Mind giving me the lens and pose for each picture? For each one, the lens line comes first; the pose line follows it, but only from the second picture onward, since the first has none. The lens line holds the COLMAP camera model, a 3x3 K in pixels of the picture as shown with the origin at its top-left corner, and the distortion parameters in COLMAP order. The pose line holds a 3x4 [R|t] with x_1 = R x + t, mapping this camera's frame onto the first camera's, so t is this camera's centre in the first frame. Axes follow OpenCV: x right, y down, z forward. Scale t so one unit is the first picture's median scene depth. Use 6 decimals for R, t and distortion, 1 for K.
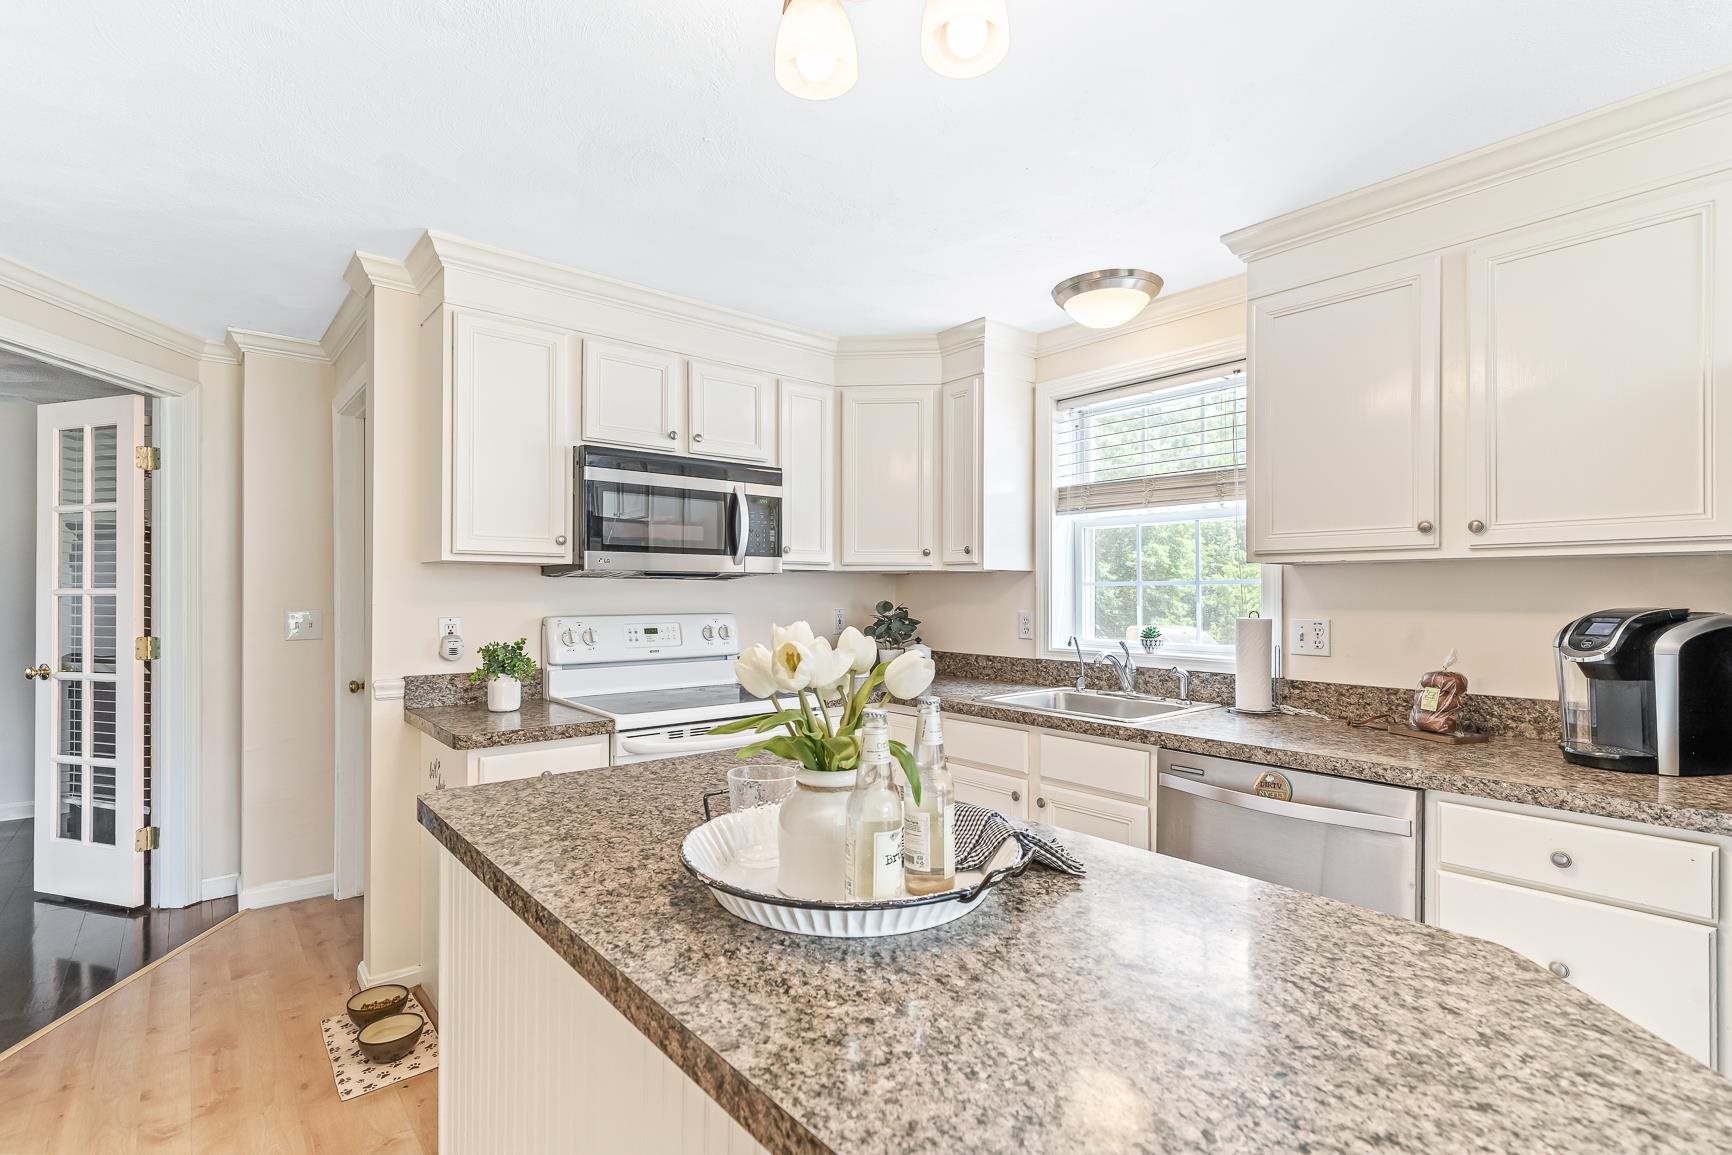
lens RADIAL K [[797.8, 0, 870.6], [0, 797.8, 595.1], [0, 0, 1]] dist [0.000472, -0.000282]
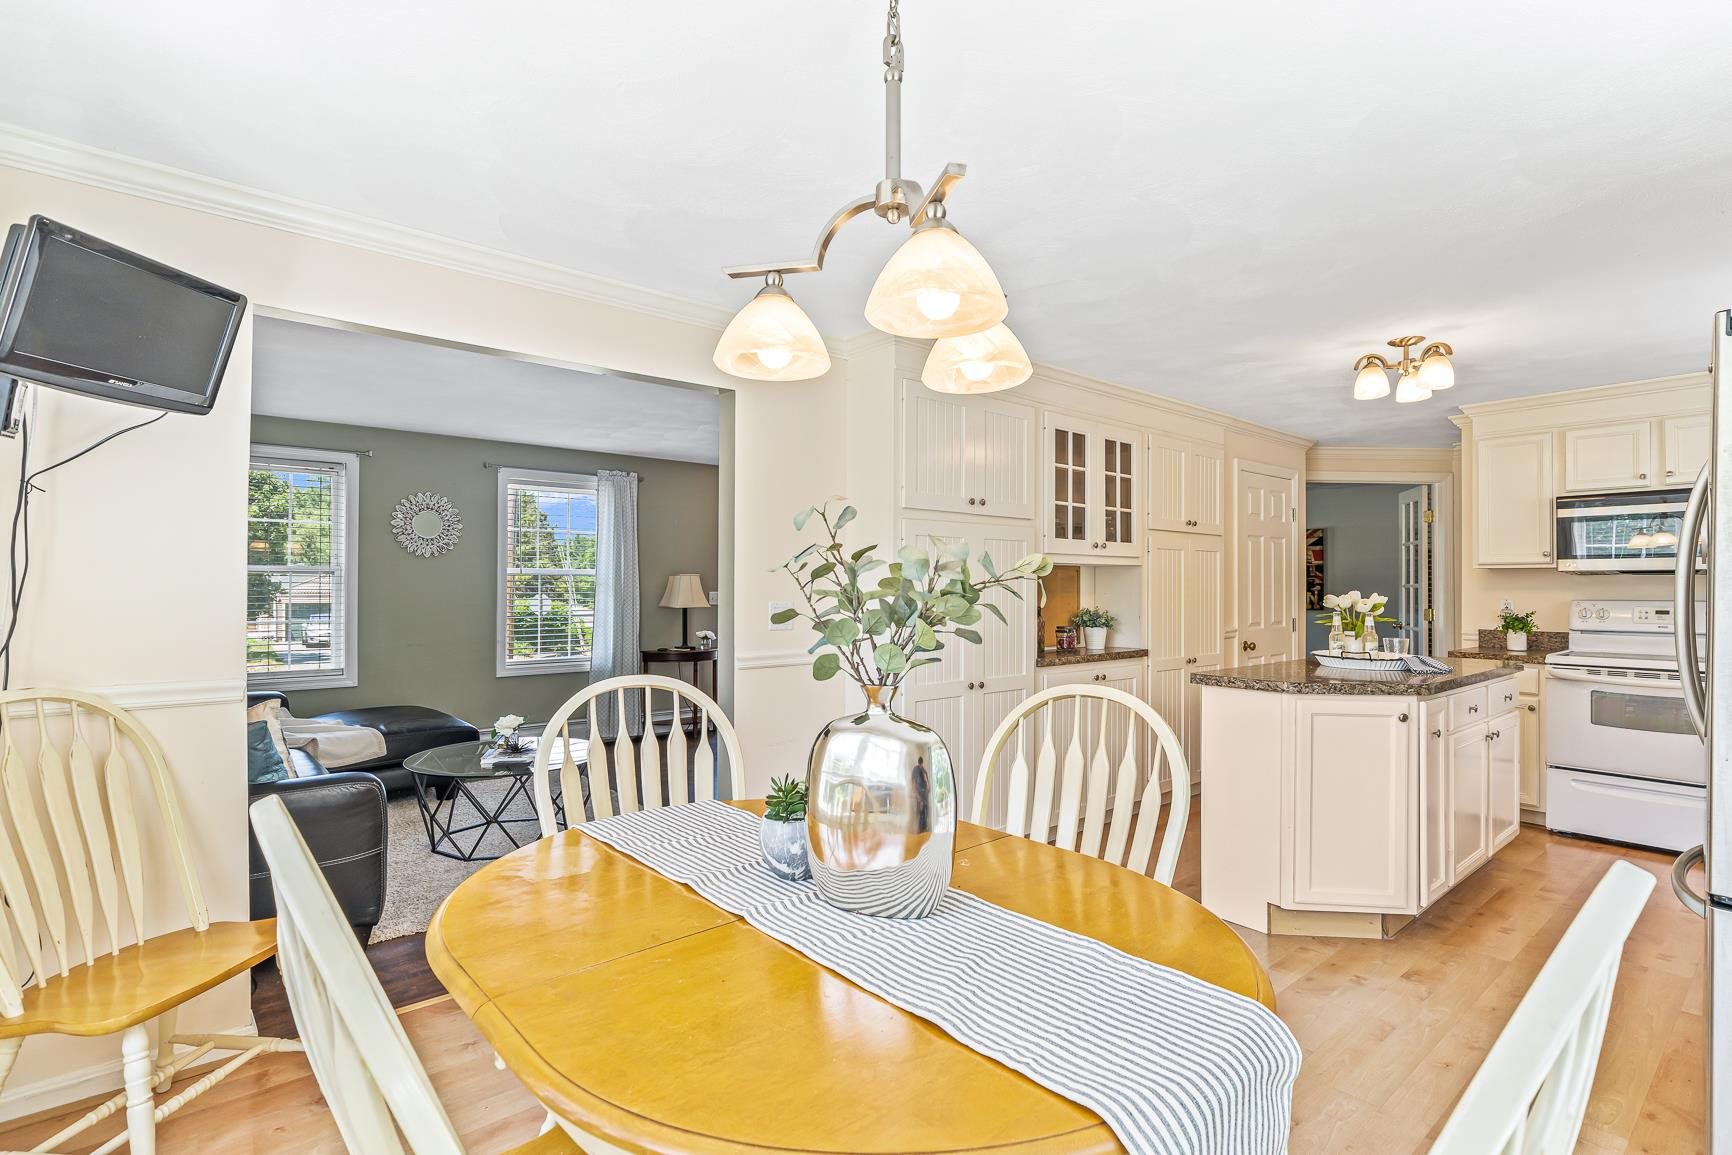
lens RADIAL K [[812.5, 0, 863.5], [0, 812.5, 580.1], [0, 0, 1]] dist [0.003180, -0.000079]
pose [[-0.011762, -0.011690, -0.999862, 1.148976], [-0.003187, 0.999927, -0.011653, 0.009730], [0.999926, 0.003049, -0.011798, -0.369640]]
